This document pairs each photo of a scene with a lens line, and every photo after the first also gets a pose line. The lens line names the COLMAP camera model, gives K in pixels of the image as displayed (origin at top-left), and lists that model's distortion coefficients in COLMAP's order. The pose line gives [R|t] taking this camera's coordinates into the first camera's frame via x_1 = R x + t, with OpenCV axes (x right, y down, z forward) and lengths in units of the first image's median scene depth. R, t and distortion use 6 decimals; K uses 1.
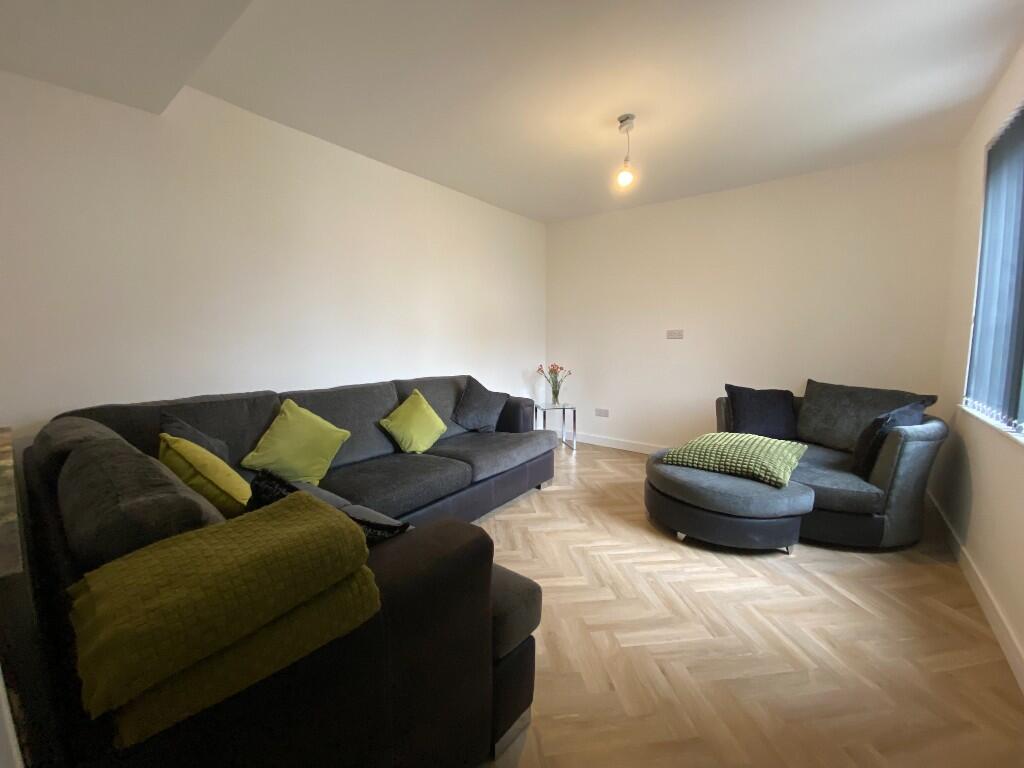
lens RADIAL K [[410.8, 0, 509.2], [0, 410.8, 382.9], [0, 0, 1]] dist [0.030500, -0.025840]
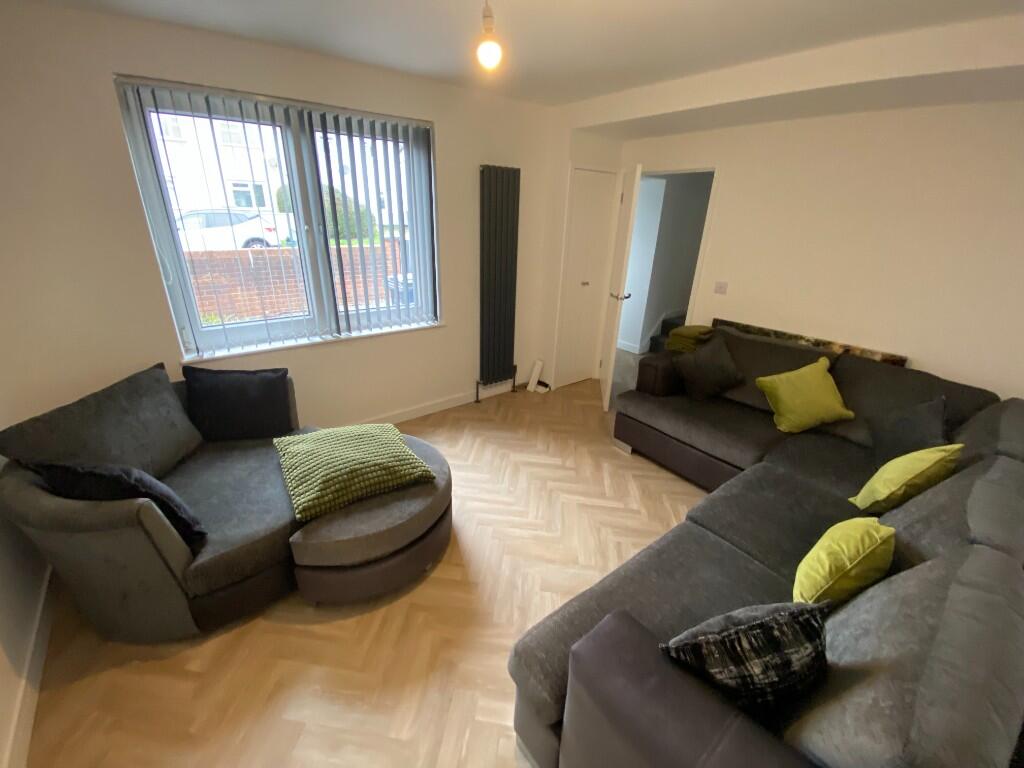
lens RADIAL K [[410.8, 0, 509.2], [0, 410.8, 382.9], [0, 0, 1]] dist [0.030500, -0.025840]
pose [[-0.968854, -0.116656, 0.218432, 0.109682], [-0.002149, 0.886013, 0.463656, -0.449438], [-0.247622, 0.448746, -0.858668, 2.090309]]
